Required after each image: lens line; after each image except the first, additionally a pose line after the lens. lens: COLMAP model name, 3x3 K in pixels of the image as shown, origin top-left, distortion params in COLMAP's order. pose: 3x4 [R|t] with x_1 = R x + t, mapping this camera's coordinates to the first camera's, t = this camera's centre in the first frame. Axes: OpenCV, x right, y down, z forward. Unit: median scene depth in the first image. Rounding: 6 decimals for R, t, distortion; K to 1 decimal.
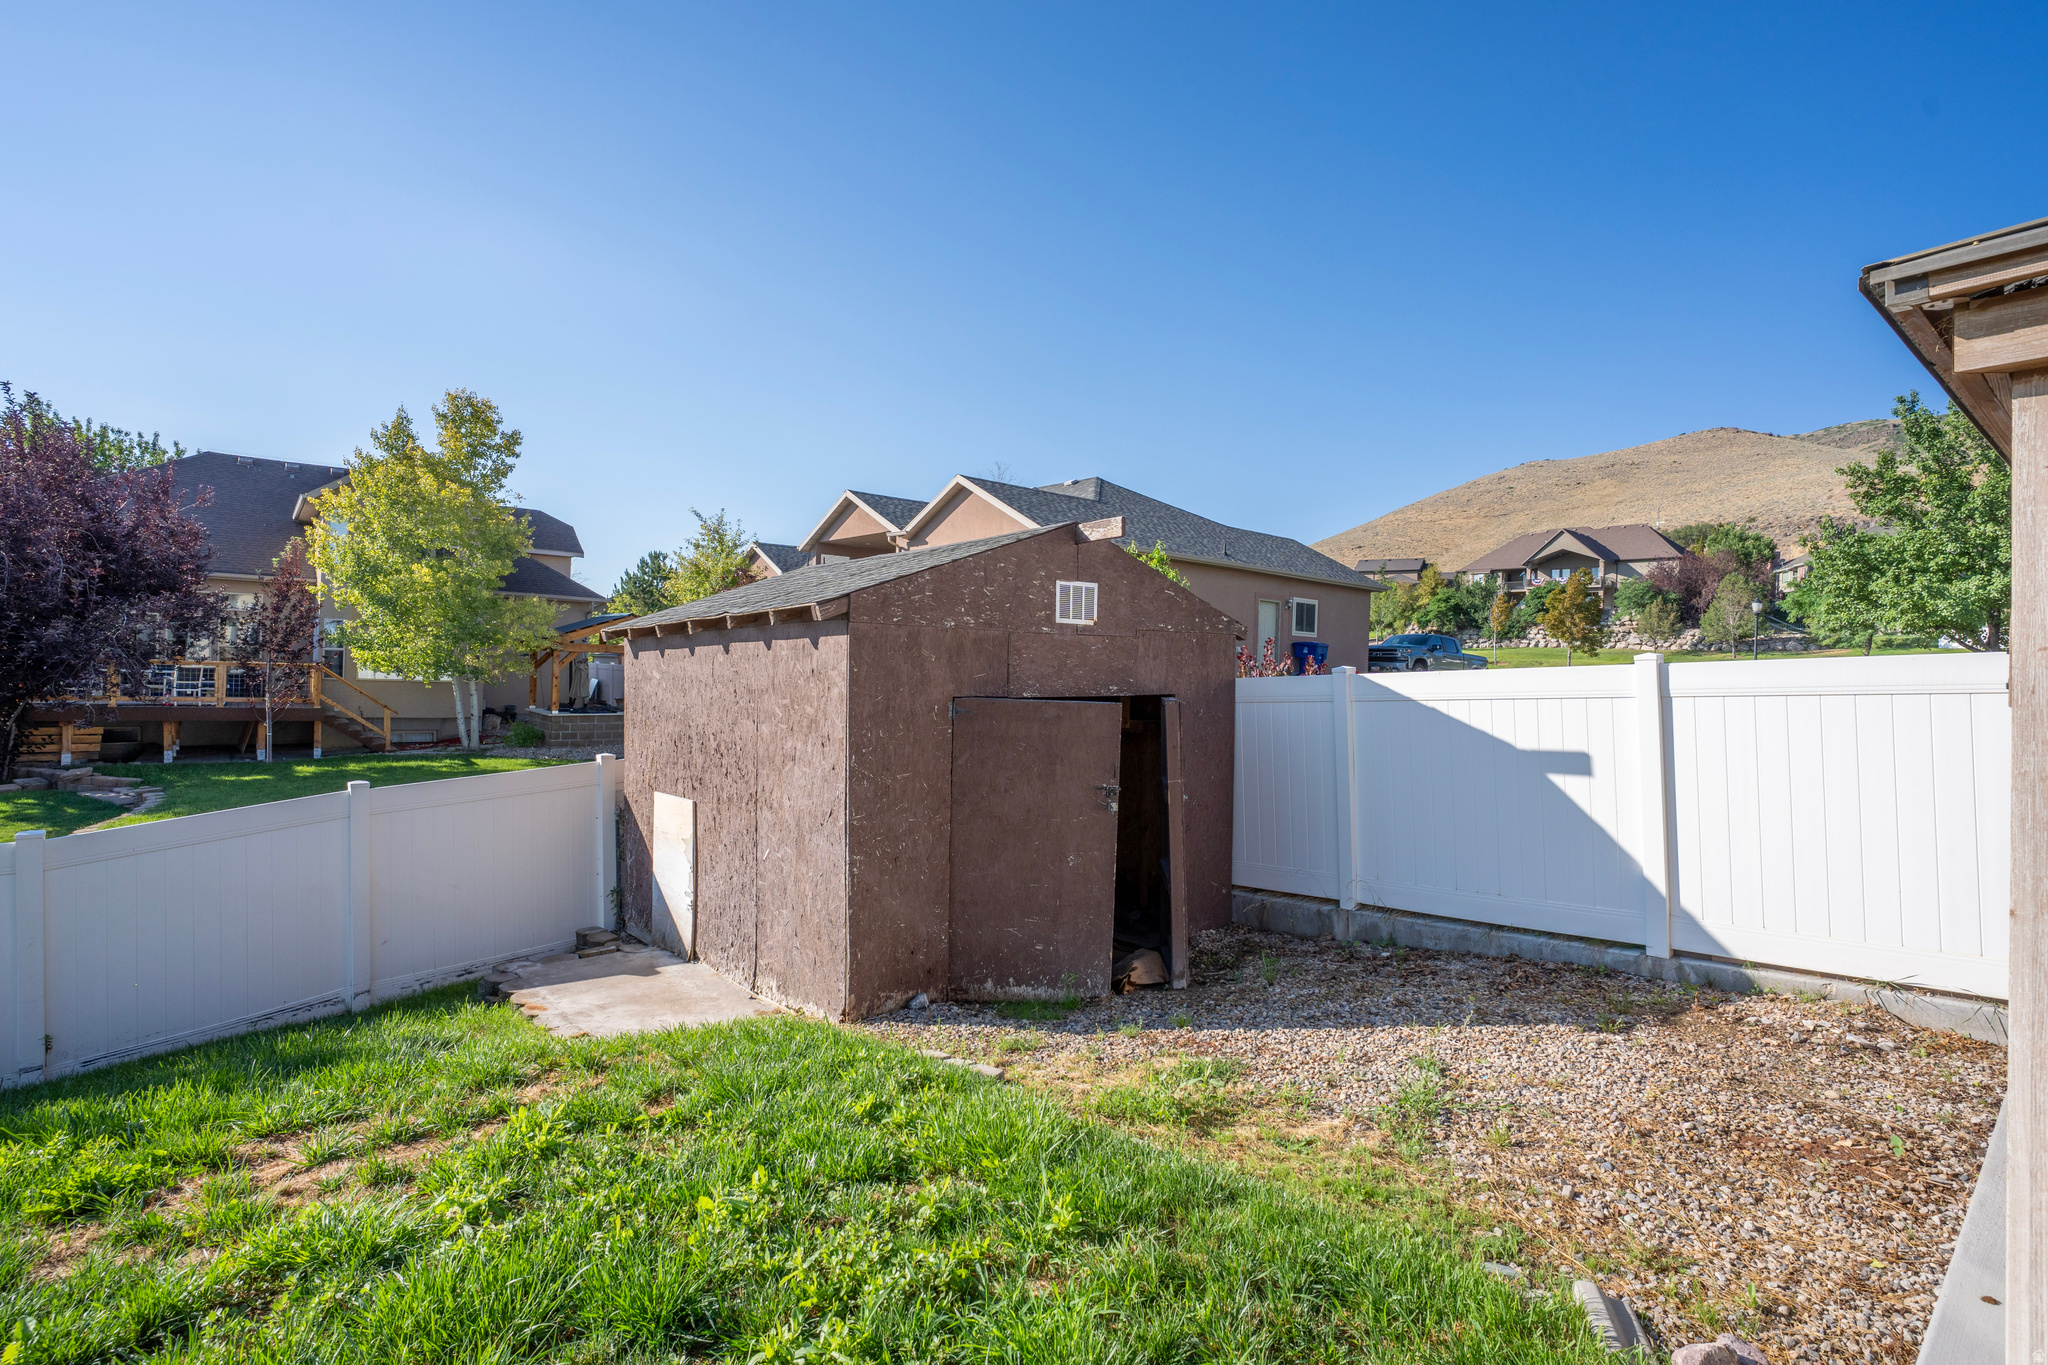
lens RADIAL K [[1022.7, 0, 1021.4], [0, 1022.7, 638.6], [0, 0, 1]] dist [-0.086605, 0.040406]
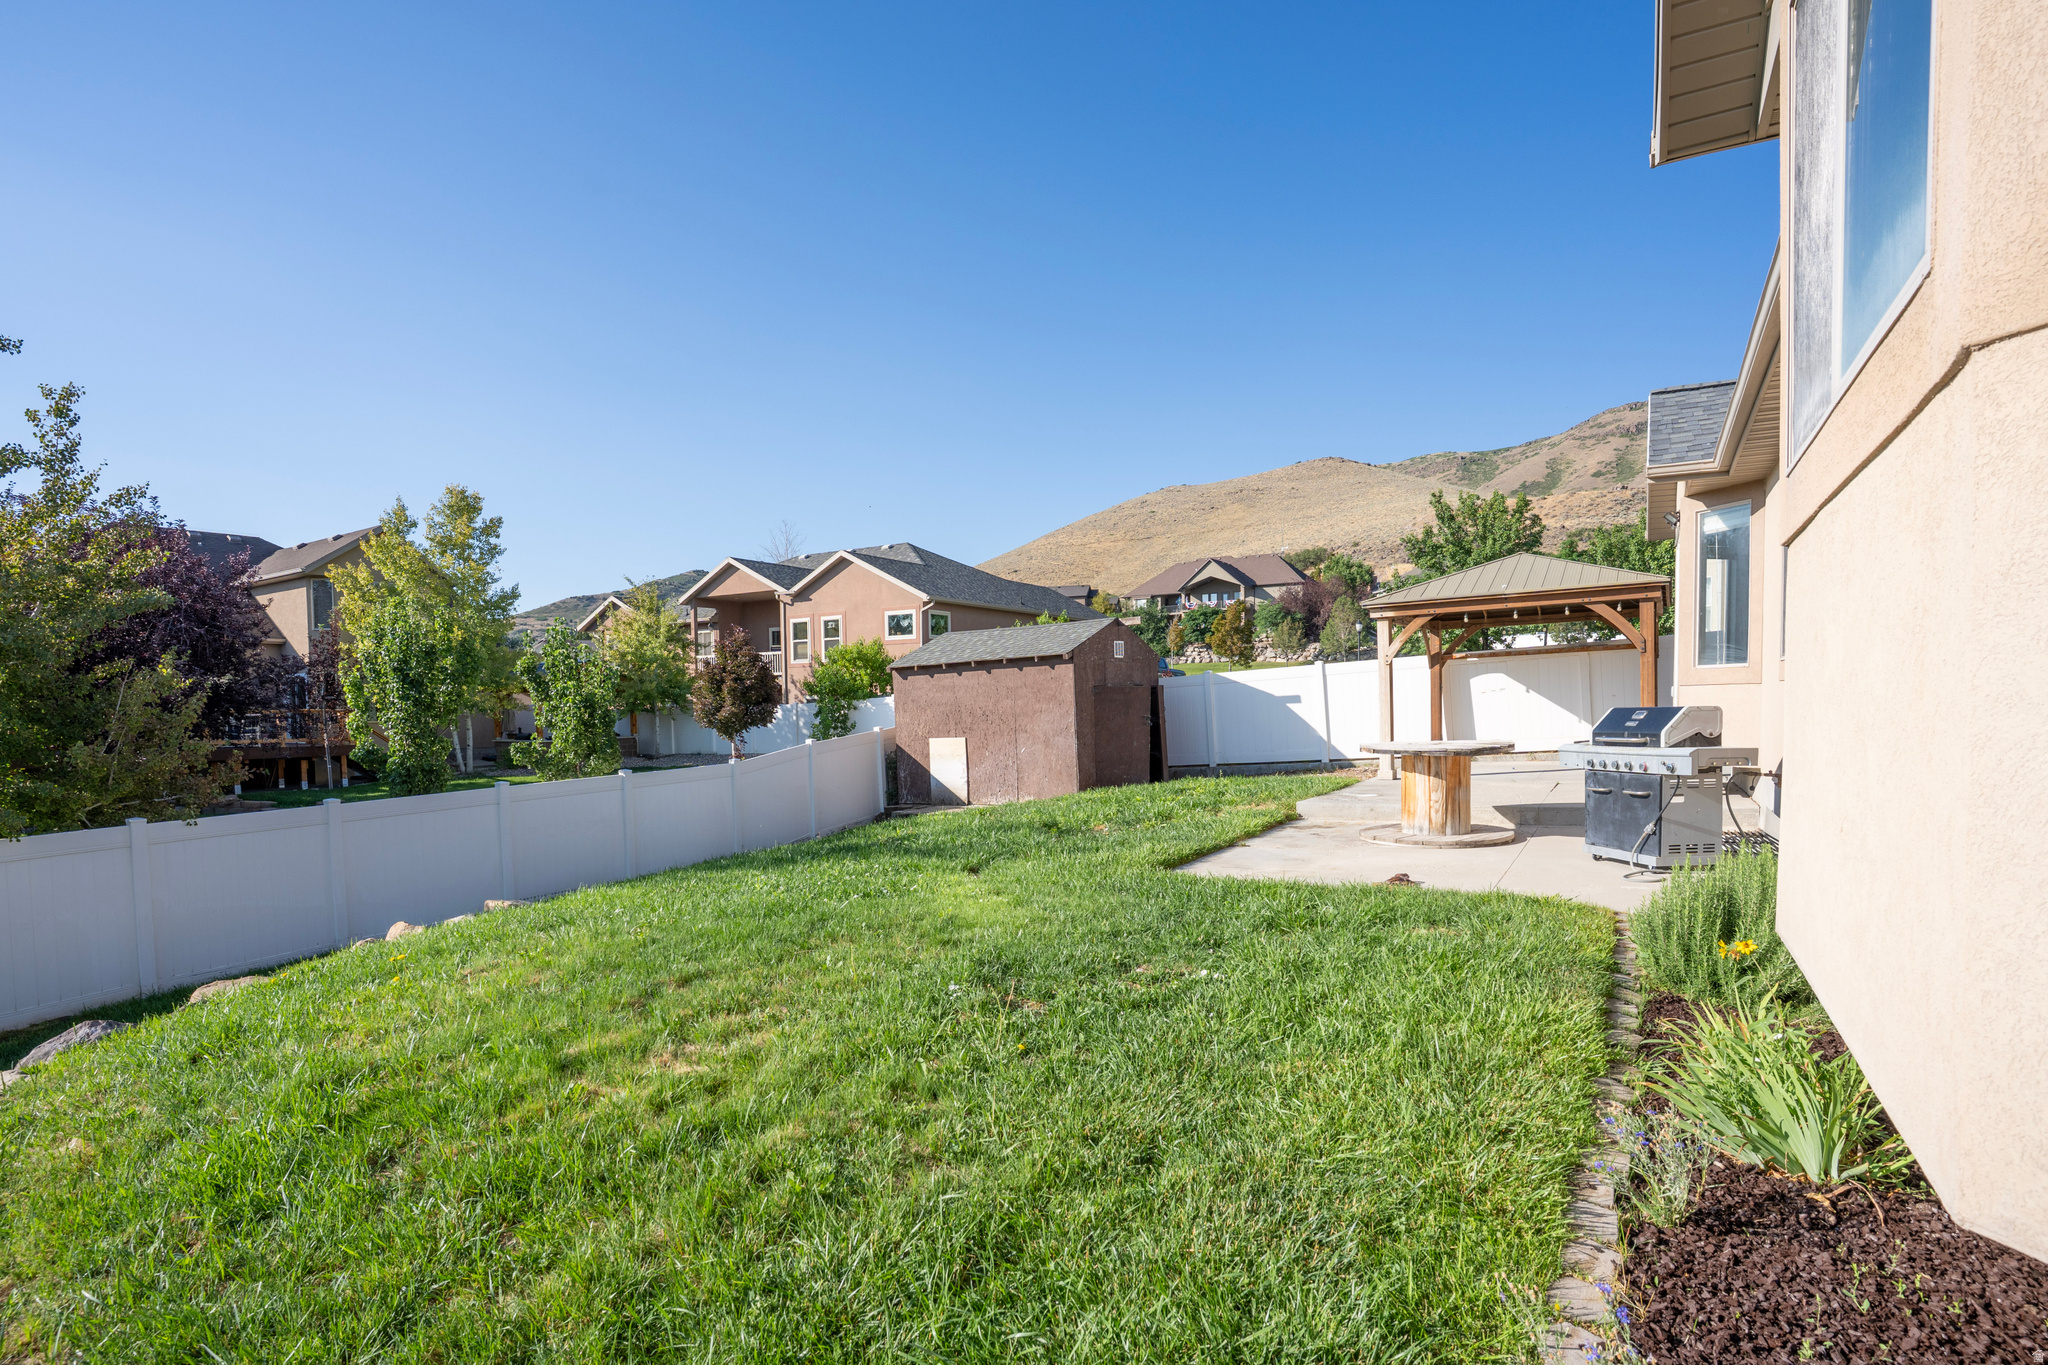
lens RADIAL K [[999.7, 0, 1024.0], [0, 999.7, 682.5], [0, 0, 1]] dist [-0.085963, 0.036190]
pose [[0.951282, -0.041528, 0.305514, -0.113462], [0.036793, 0.999097, 0.021244, -0.001636], [-0.306120, -0.008968, 0.951951, -0.158106]]
